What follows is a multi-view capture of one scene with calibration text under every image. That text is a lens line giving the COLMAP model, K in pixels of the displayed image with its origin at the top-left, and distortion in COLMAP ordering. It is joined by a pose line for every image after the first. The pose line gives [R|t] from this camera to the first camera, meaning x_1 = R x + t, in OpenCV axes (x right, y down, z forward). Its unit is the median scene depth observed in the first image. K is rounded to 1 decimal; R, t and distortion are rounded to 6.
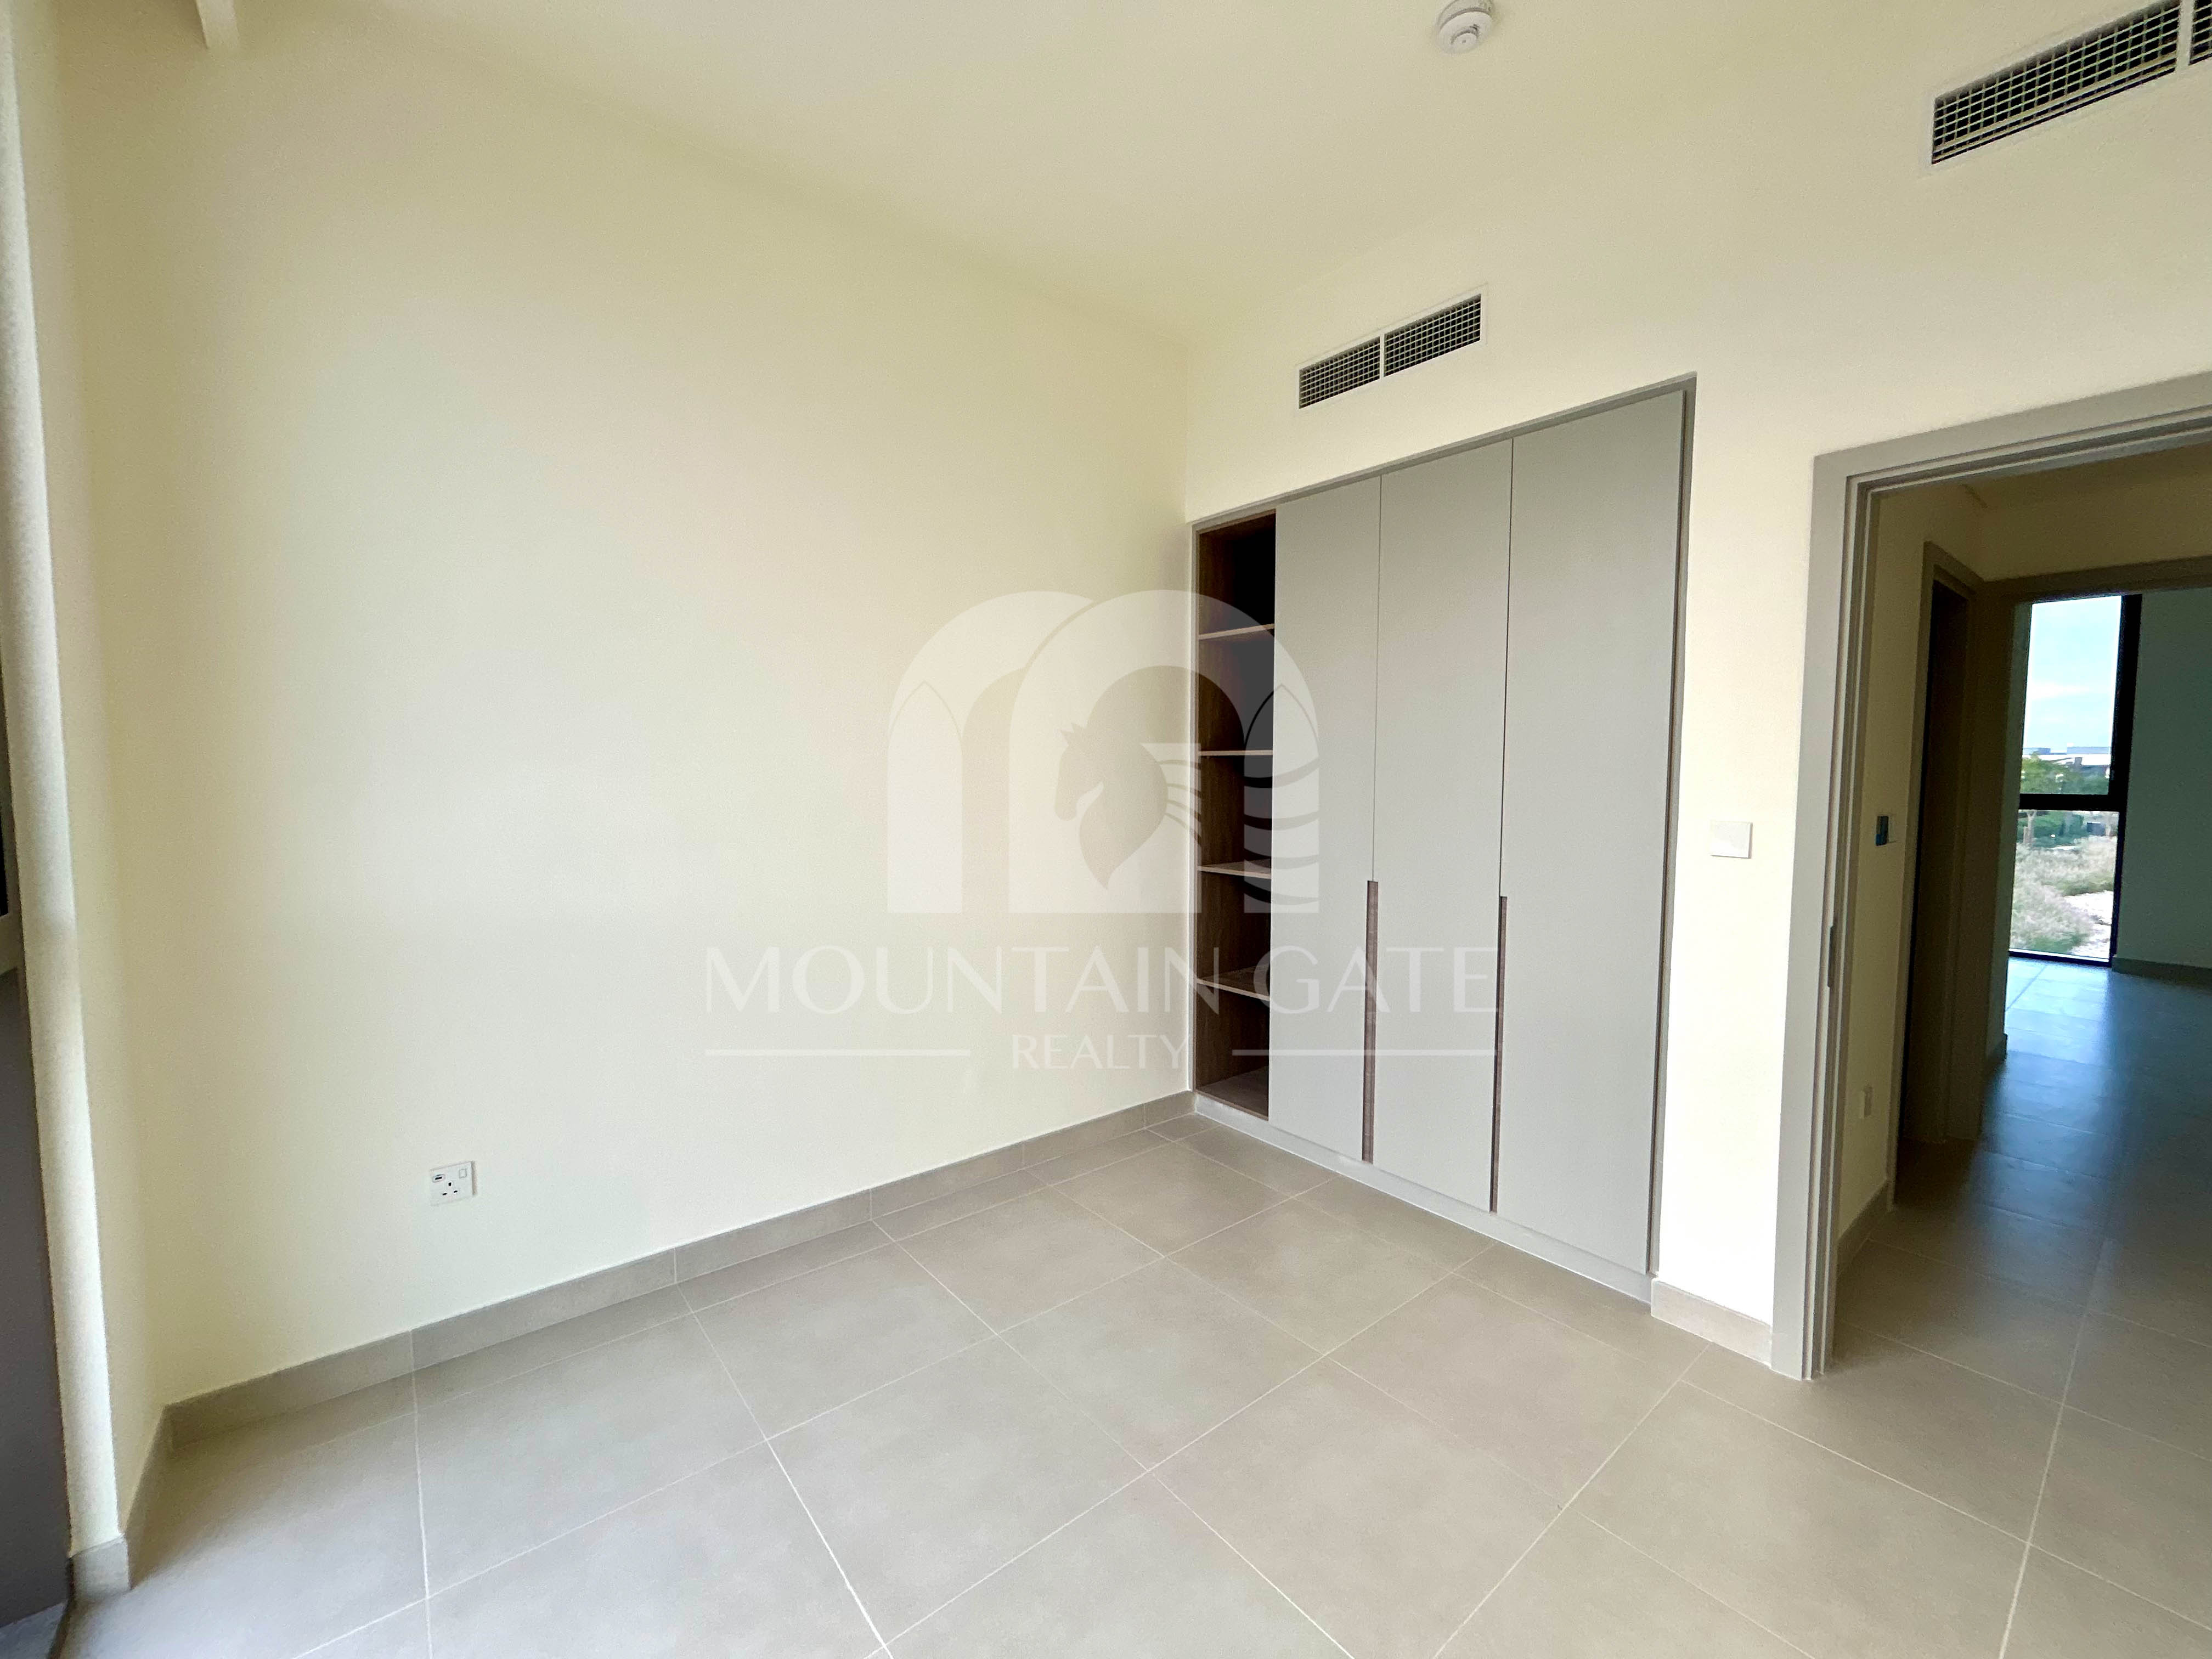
lens RADIAL K [[895.5, 0, 1107.3], [0, 895.5, 831.7], [0, 0, 1]] dist [0.010708, 0.000295]
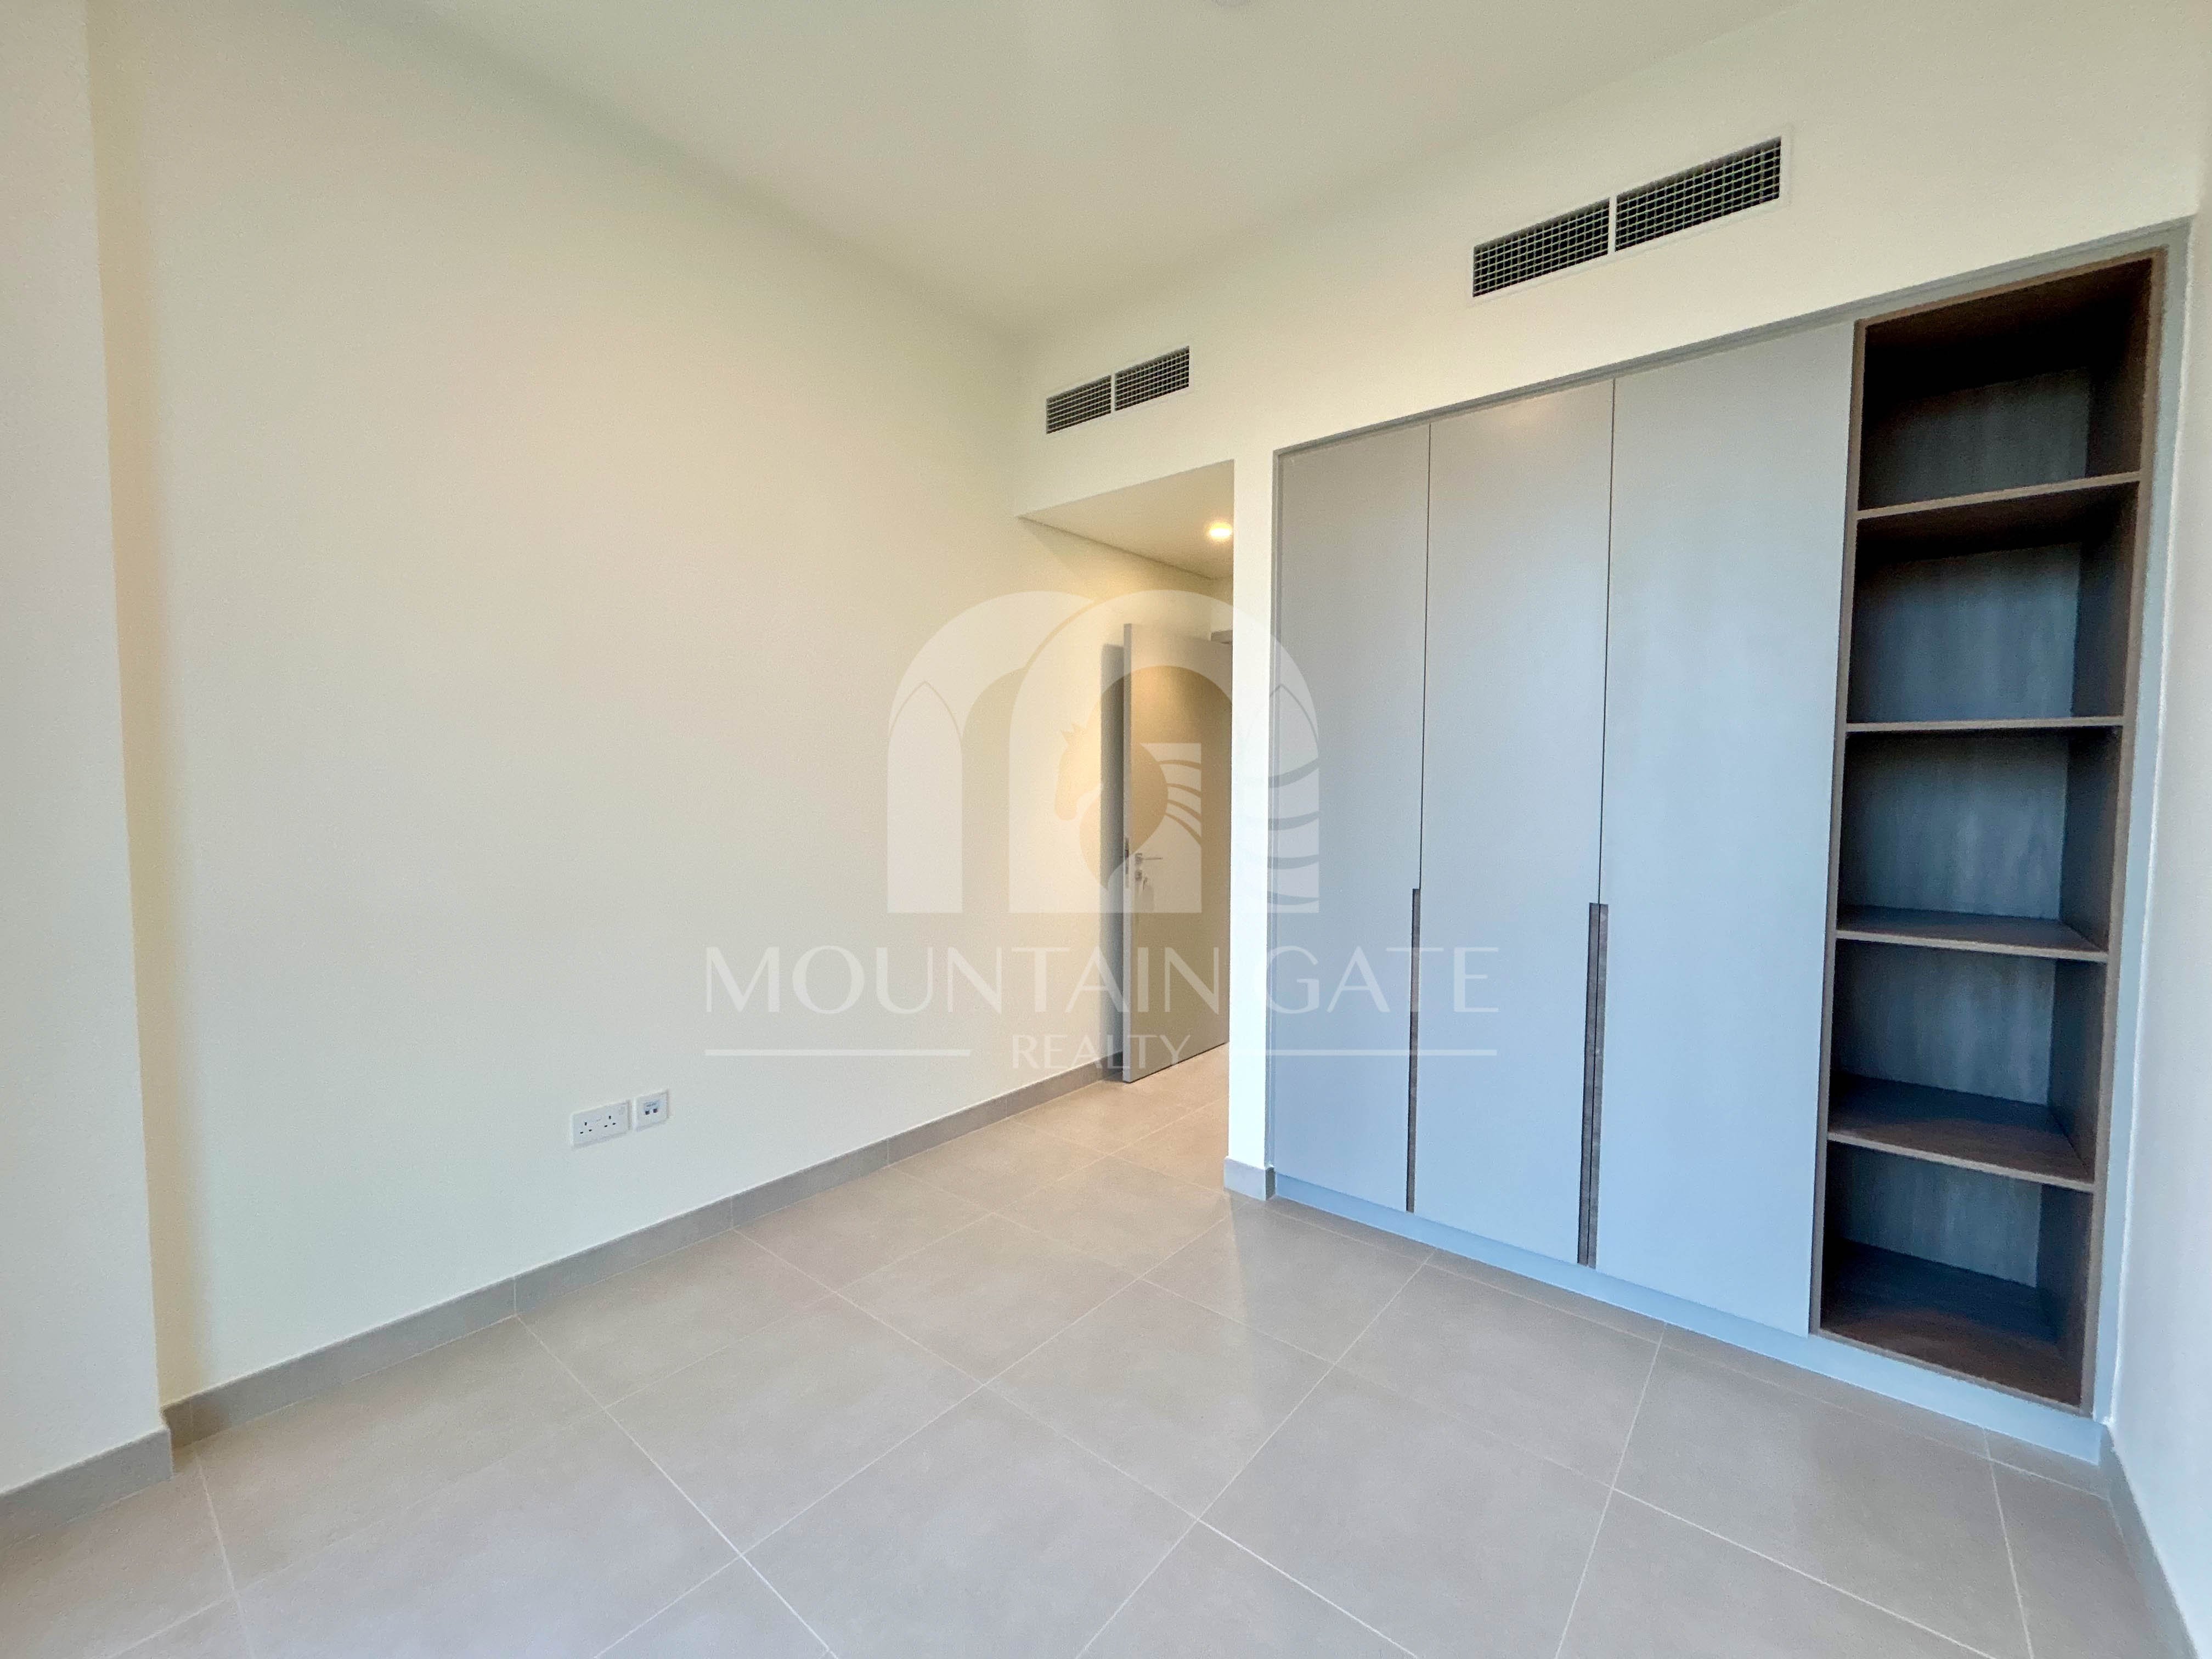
lens RADIAL K [[895.5, 0, 1101.4], [0, 895.5, 821.5], [0, 0, 1]] dist [0.010708, 0.000295]
pose [[0.983409, -0.017862, 0.180520, -0.267629], [0.019090, 0.999805, -0.005068, -0.021640], [-0.180394, 0.008430, 0.983558, 0.315338]]
